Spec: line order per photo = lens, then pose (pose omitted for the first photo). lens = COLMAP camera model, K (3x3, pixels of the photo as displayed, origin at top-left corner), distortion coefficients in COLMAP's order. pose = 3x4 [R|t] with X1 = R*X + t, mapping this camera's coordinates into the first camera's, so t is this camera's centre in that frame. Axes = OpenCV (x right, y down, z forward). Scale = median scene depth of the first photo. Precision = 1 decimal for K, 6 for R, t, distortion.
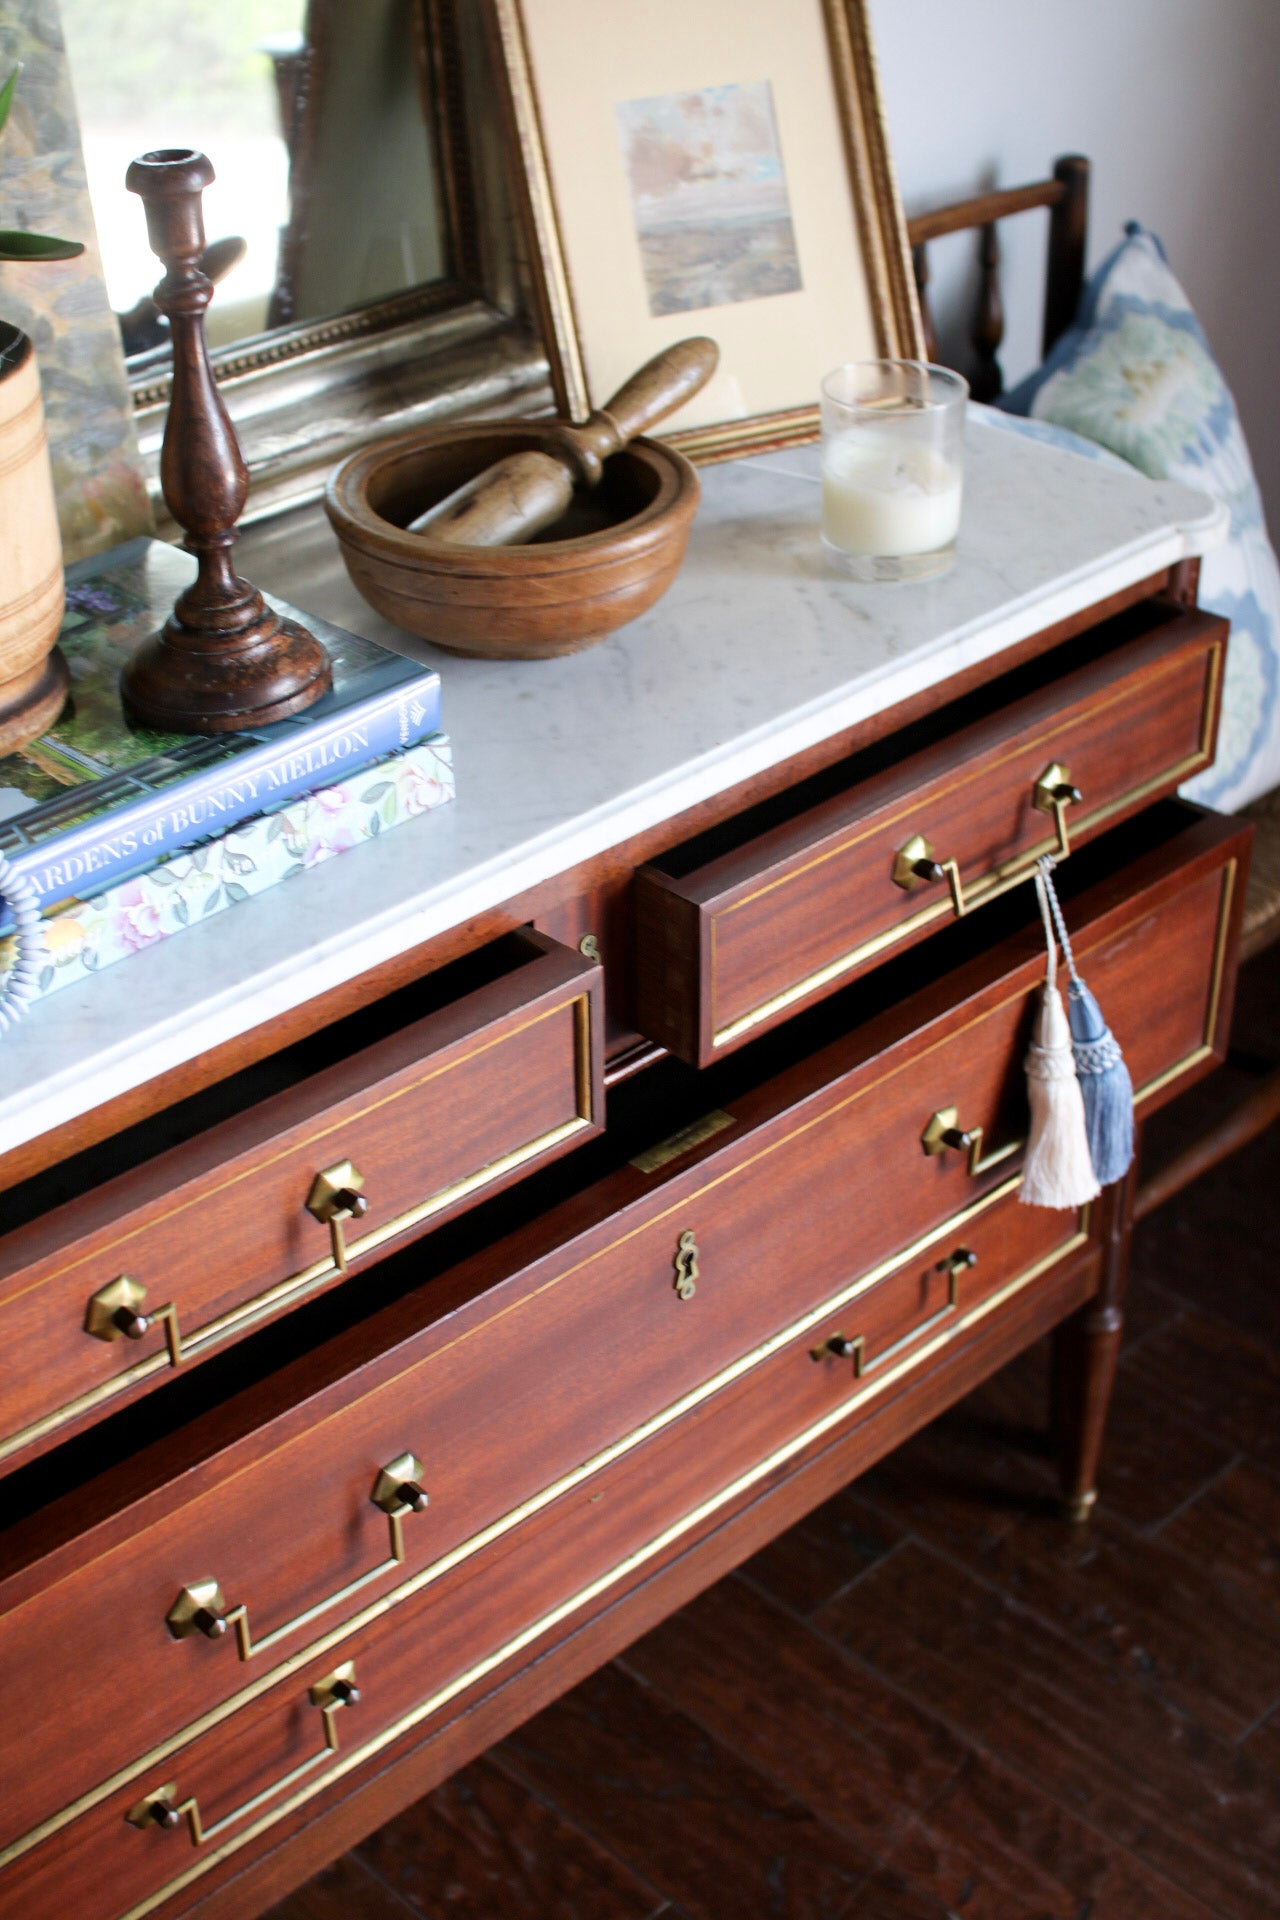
lens RADIAL K [[2680.6, 0, 640.0], [0, 2680.6, 960.0], [0, 0, 1]] dist [-0.187473, 0.303153]
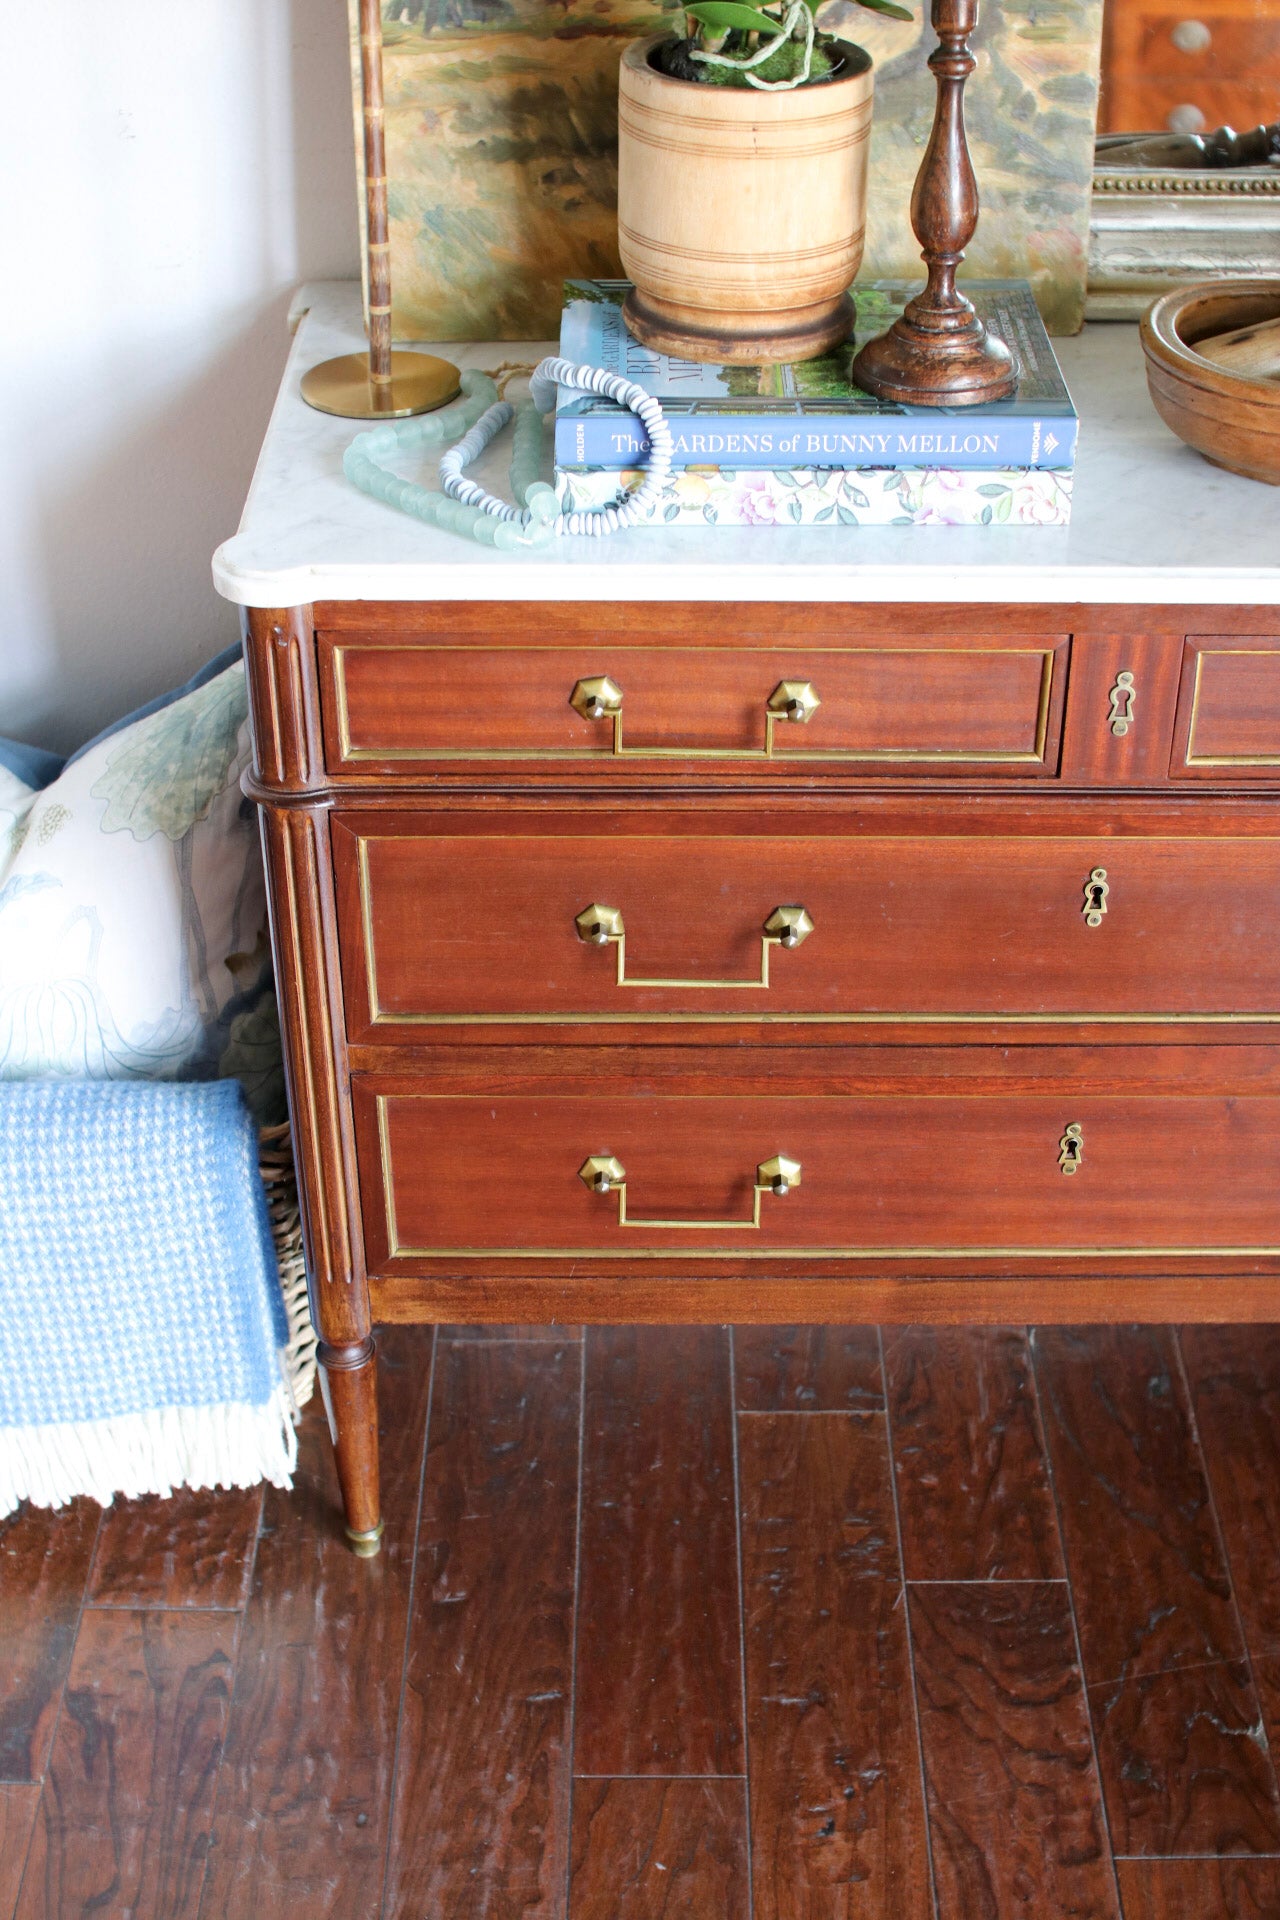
lens RADIAL K [[2680.6, 0, 640.0], [0, 2680.6, 960.0], [0, 0, 1]] dist [-0.187473, 0.303153]
pose [[0.710682, 0.407897, -0.573194, 0.480701], [-0.387964, 0.906903, 0.164349, -0.002697], [0.586869, 0.105579, 0.802769, -0.065519]]
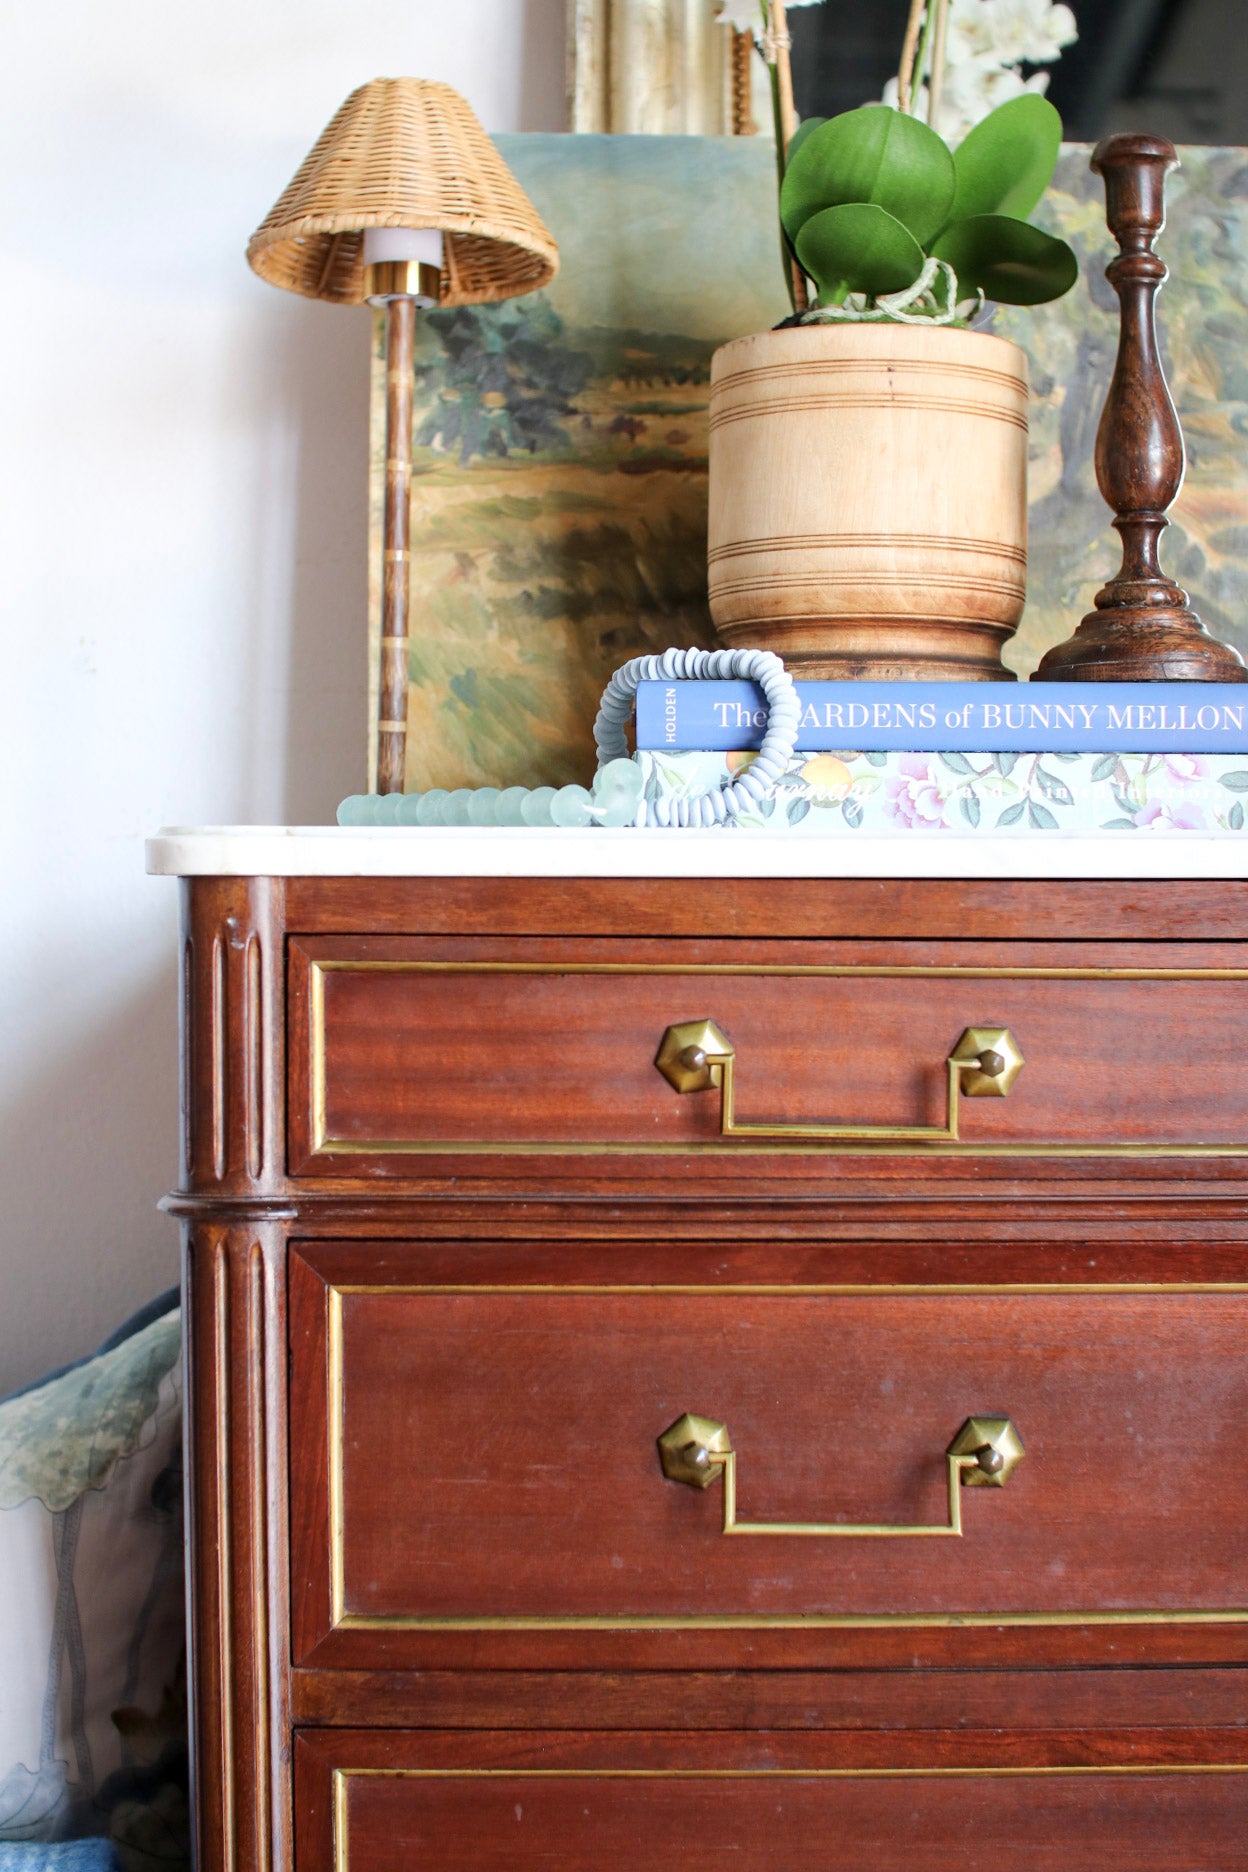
lens RADIAL K [[2673.0, 0, 624.0], [0, 2673.0, 936.0], [0, 0, 1]] dist [-0.180201, 0.255257]
pose [[0.714570, 0.025505, -0.699099, 0.309483], [-0.388343, 0.845678, -0.366085, 0.318770], [0.581875, 0.533083, 0.614201, 0.287235]]
